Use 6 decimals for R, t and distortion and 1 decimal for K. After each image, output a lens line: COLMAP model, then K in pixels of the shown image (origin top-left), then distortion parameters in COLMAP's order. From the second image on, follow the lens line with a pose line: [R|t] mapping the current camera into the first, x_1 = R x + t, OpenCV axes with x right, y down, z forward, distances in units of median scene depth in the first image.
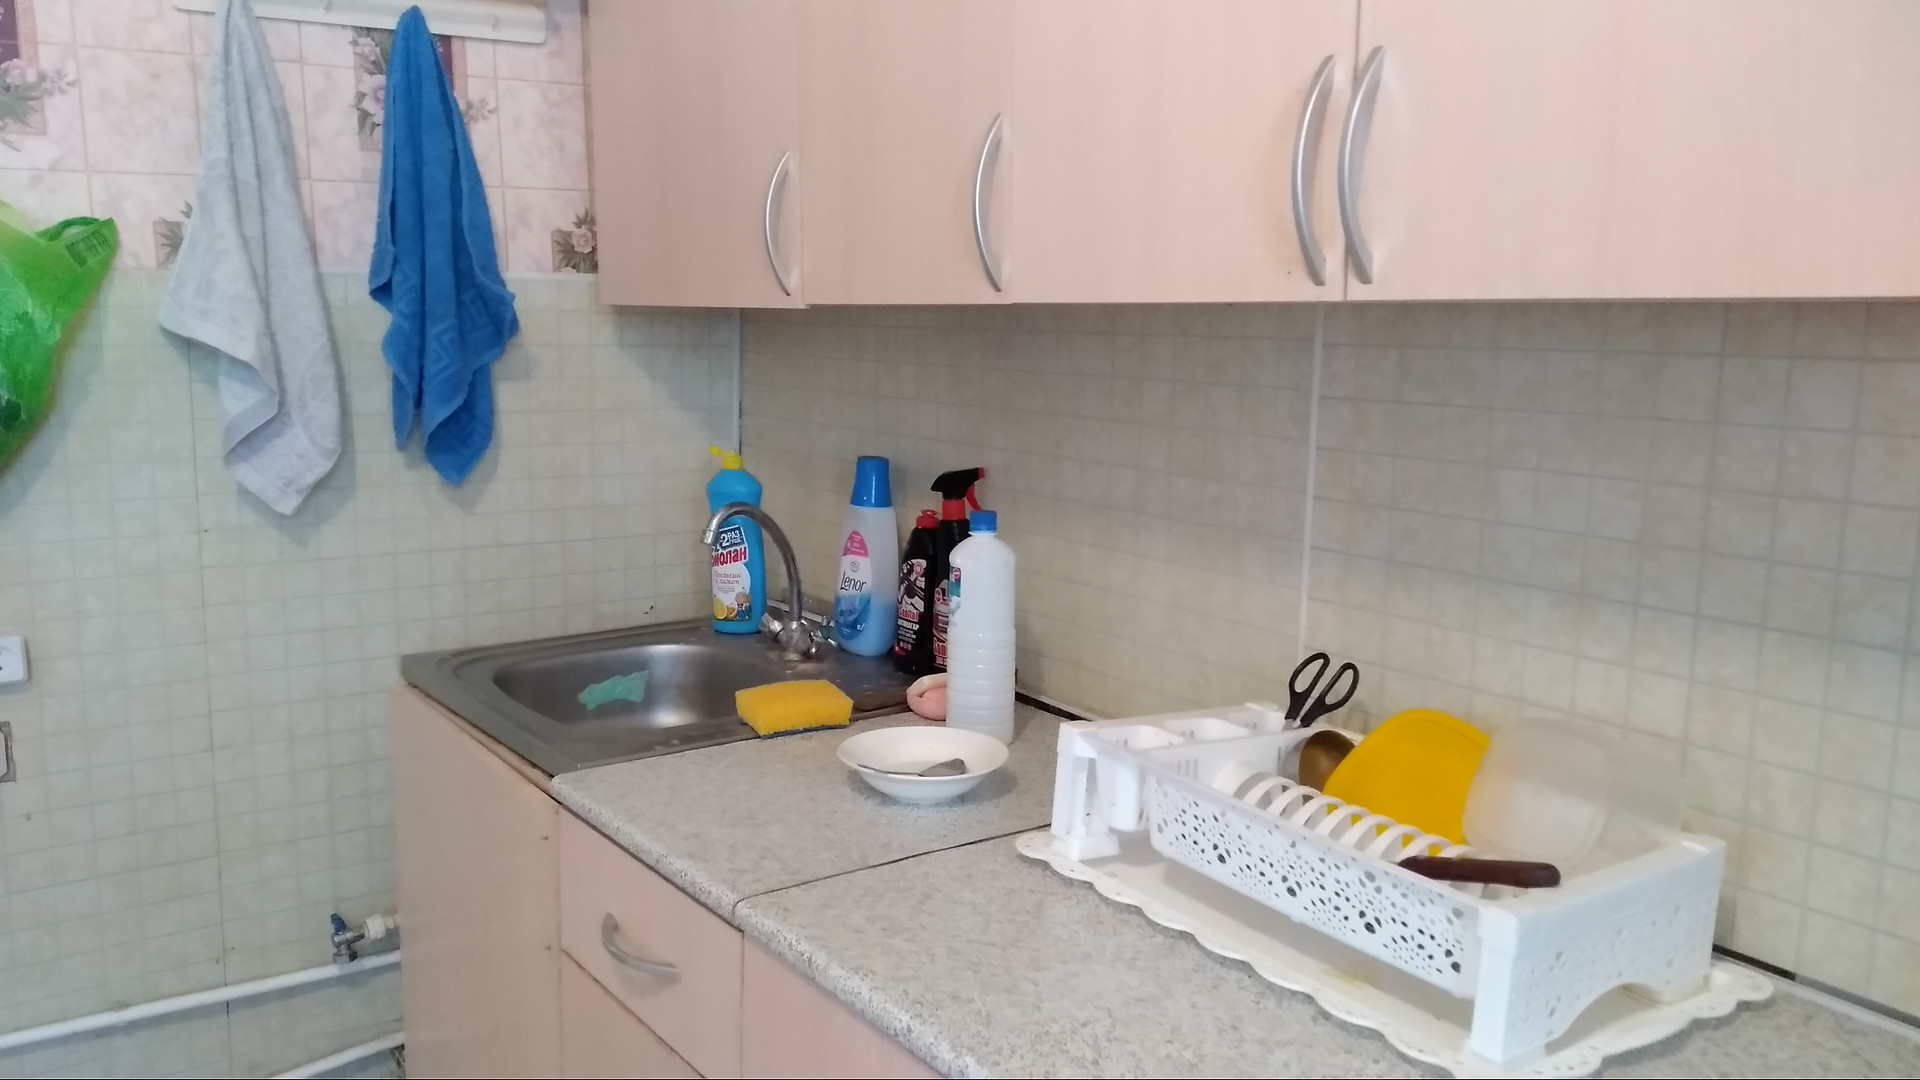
lens RADIAL K [[1520.0, 0, 948.7], [0, 1520.0, 542.6], [0, 0, 1]] dist [0.040198, -0.034756]
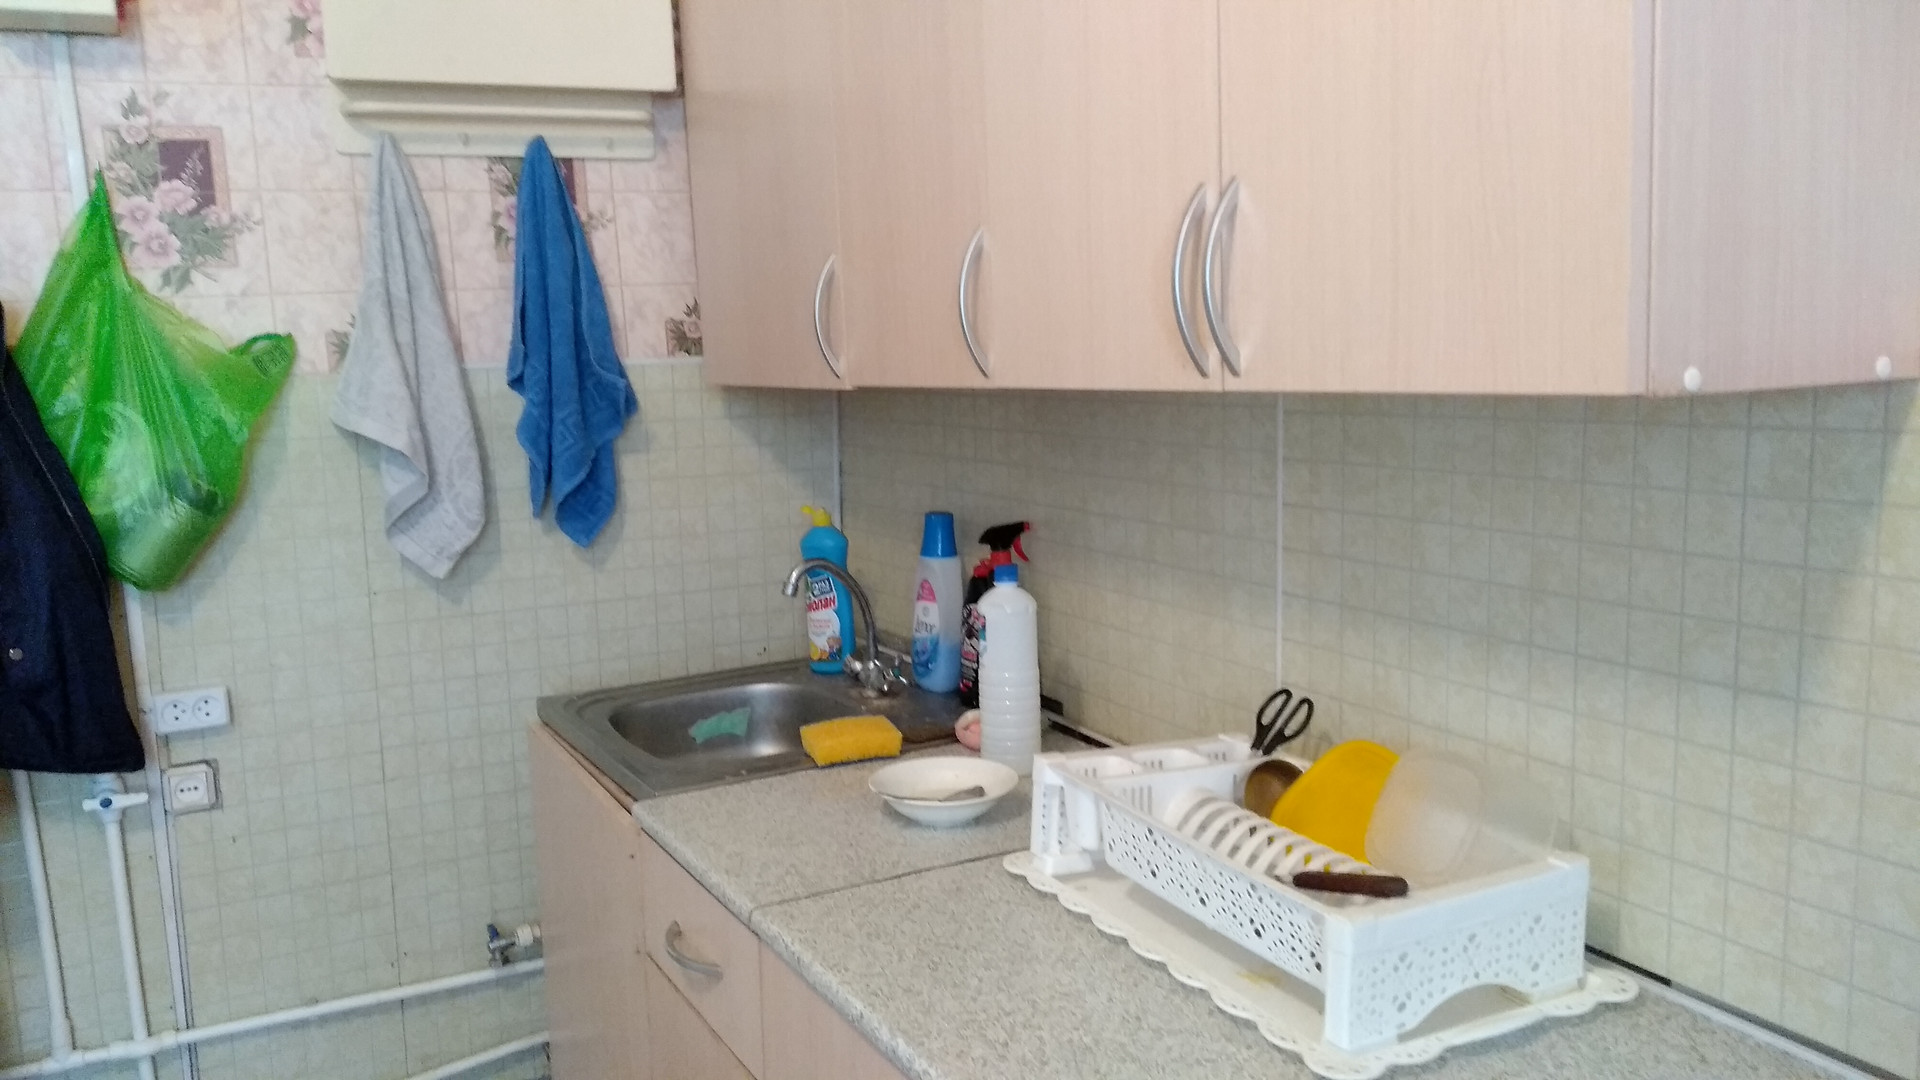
lens RADIAL K [[1485.3, 0, 960.0], [0, 1485.3, 540.0], [0, 0, 1]] dist [0.083729, -0.127070]
pose [[0.991504, -0.027342, -0.127171, 0.111966], [0.024914, 0.999476, -0.020648, -0.014704], [0.127669, 0.017304, 0.991666, -0.084696]]
